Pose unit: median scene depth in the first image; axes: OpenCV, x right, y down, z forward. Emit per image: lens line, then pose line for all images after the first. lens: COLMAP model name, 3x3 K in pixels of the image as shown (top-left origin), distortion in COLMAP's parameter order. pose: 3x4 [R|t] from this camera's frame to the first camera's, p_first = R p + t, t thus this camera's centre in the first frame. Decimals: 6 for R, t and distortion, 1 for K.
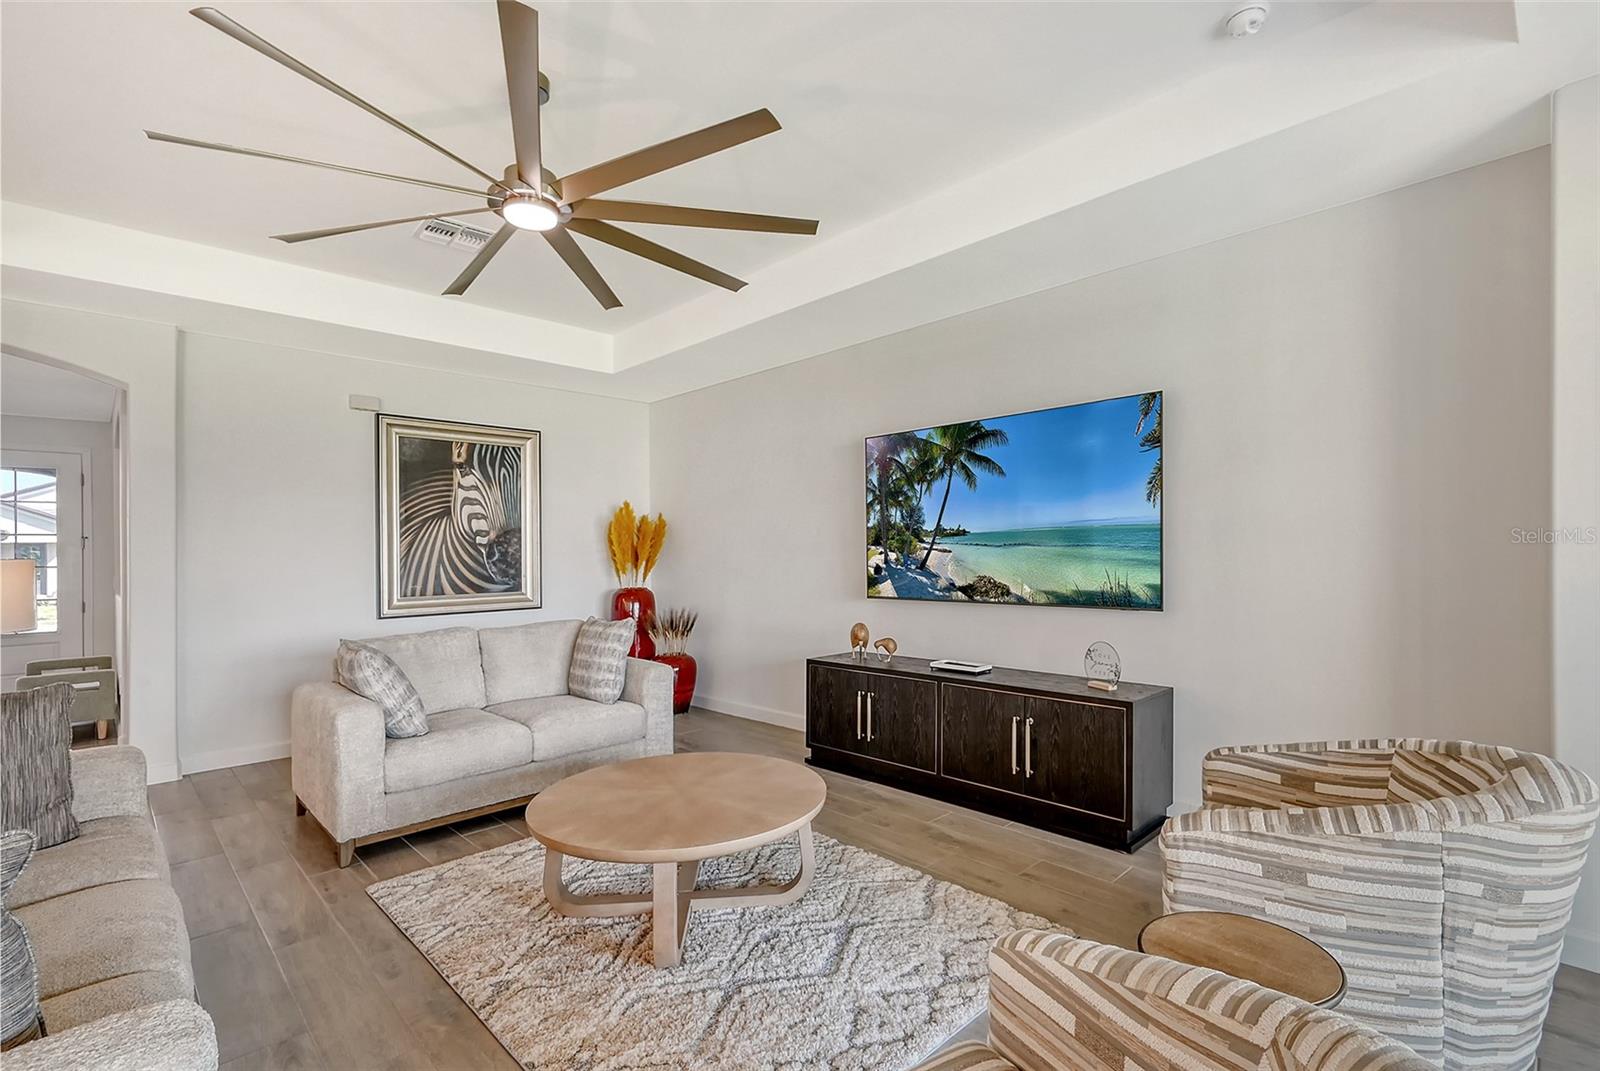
lens RADIAL K [[730.6, 0, 810.1], [0, 730.6, 555.8], [0, 0, 1]] dist [-0.000327, -0.003668]
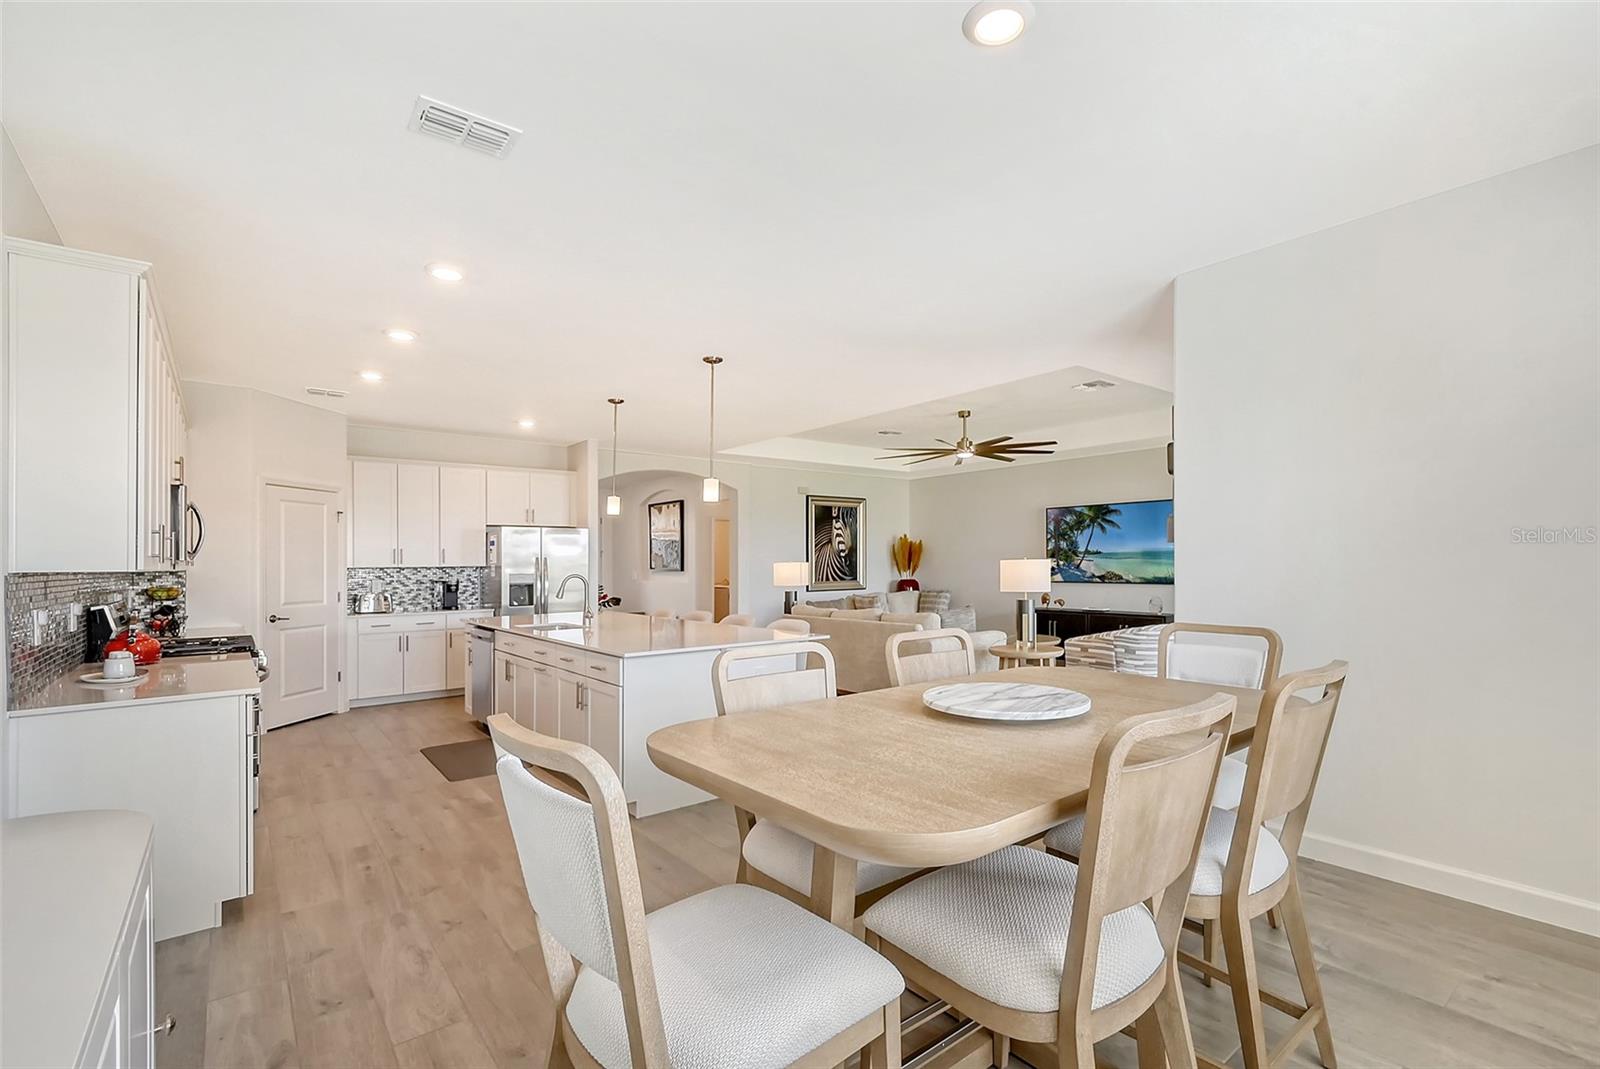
lens RADIAL K [[730.6, 0, 830.8], [0, 730.6, 548.4], [0, 0, 1]] dist [-0.000327, -0.003668]
pose [[0.997045, 0.001884, -0.076800, -0.425083], [-0.003589, 0.999750, -0.022069, 0.007421], [0.076739, 0.022280, 0.996802, -1.270580]]
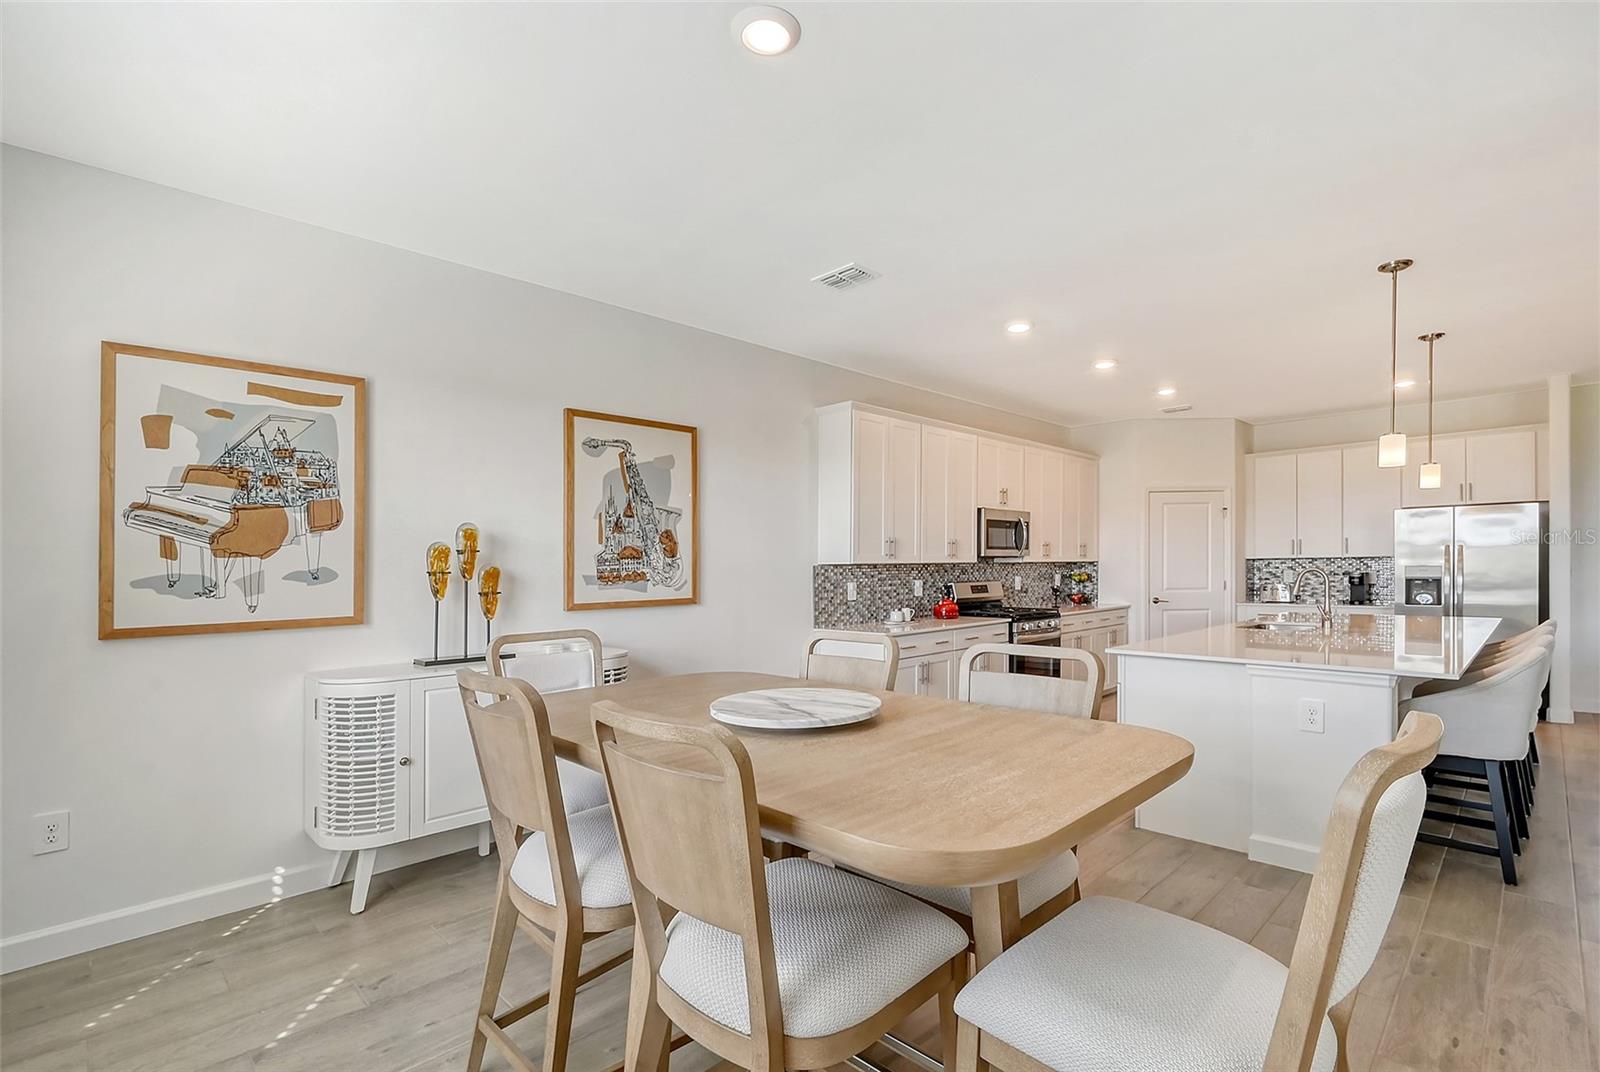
lens RADIAL K [[730.6, 0, 817.9], [0, 730.6, 572.1], [0, 0, 1]] dist [-0.000327, -0.003668]
pose [[0.017723, 0.023924, -0.999557, 0.079922], [0.010804, 0.999651, 0.024118, -0.001953], [0.999785, -0.011226, 0.017458, -0.822658]]
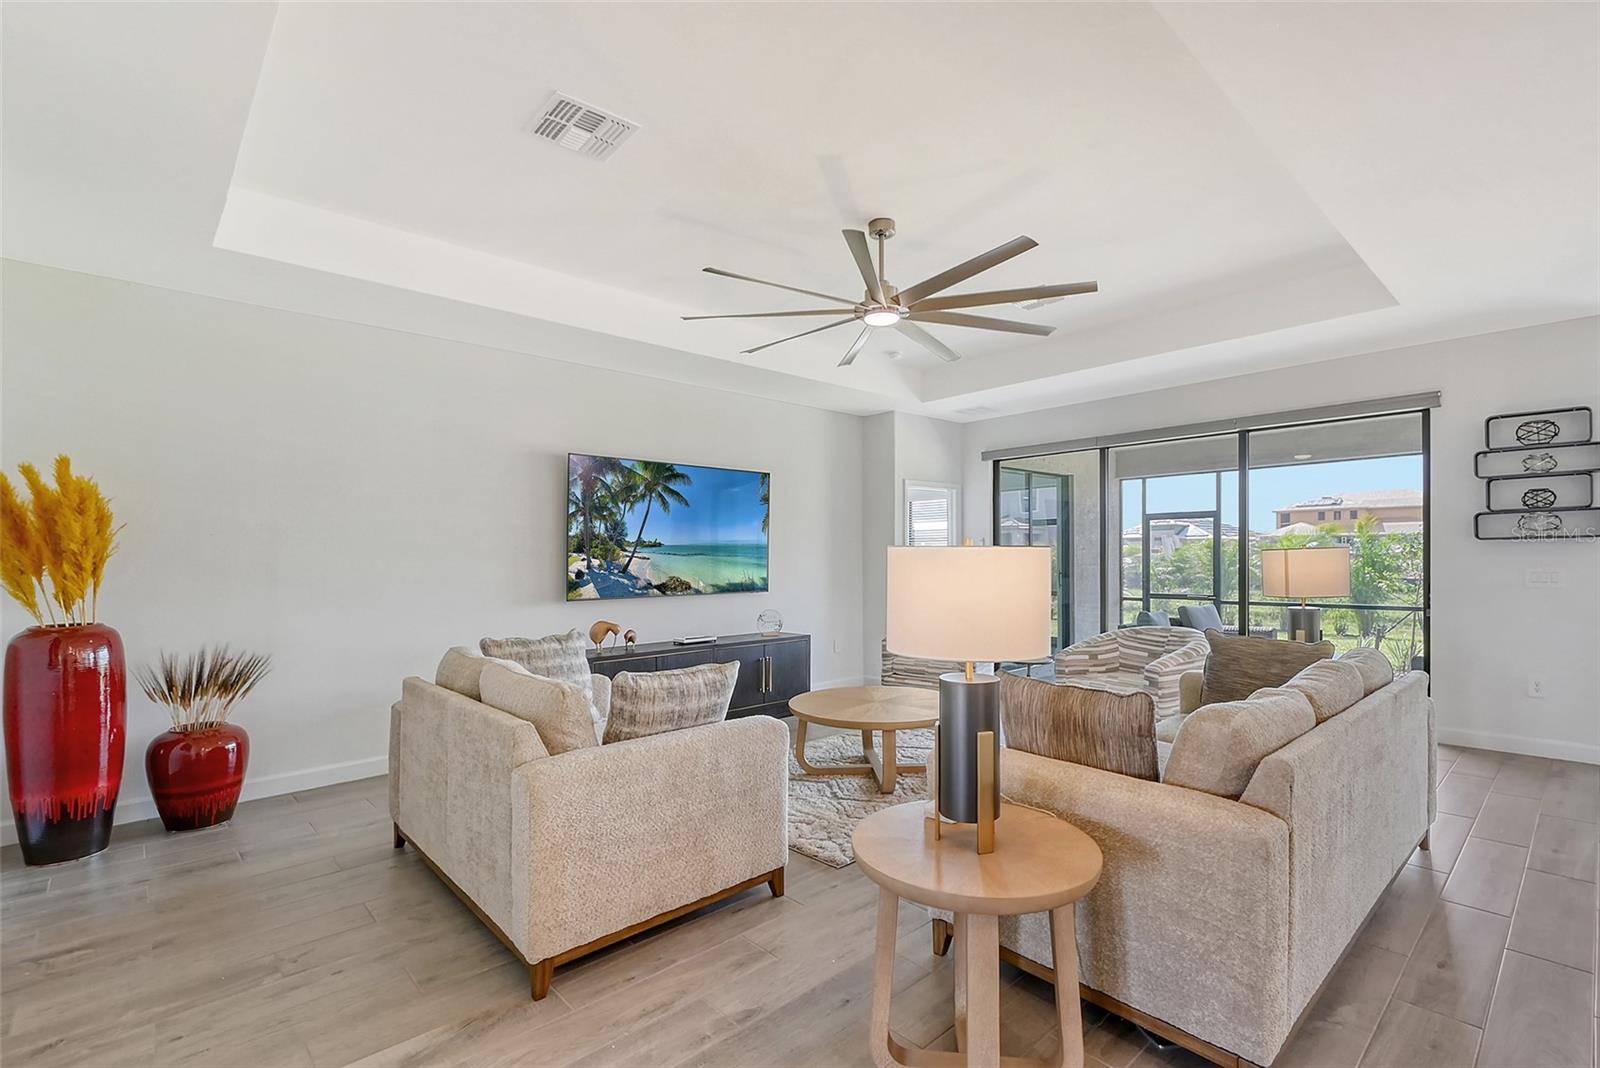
lens RADIAL K [[731.1, 0, 804.8], [0, 731.1, 551.1], [0, 0, 1]] dist [-0.000124, -0.003813]
pose [[0.016812, 0.023042, 0.999593, -1.068941], [0.010630, 0.999674, -0.023223, 0.013534], [-0.999802, 0.011016, 0.016562, 0.678076]]
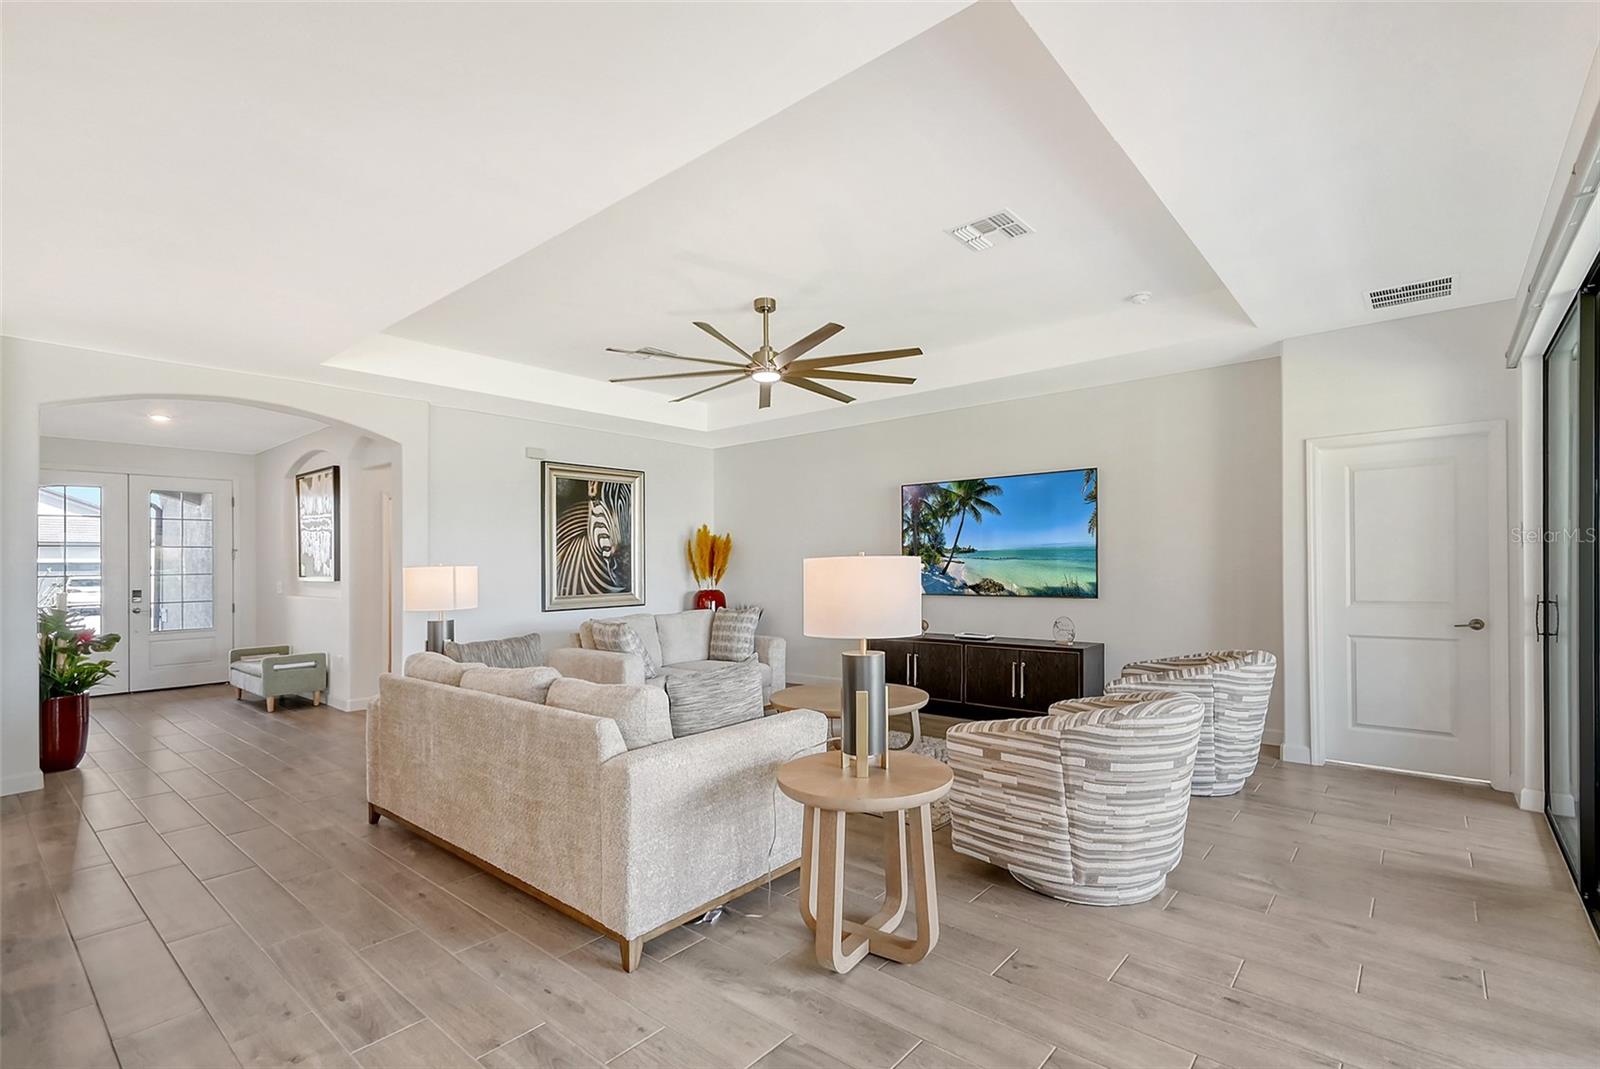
lens RADIAL K [[730.6, 0, 822.3], [0, 730.6, 556.8], [0, 0, 1]] dist [-0.000327, -0.003668]
pose [[0.994100, 0.002243, 0.108442, -0.260627], [-0.000735, 0.999902, -0.013949, 0.003095], [-0.108463, 0.013787, 0.994005, -0.476325]]
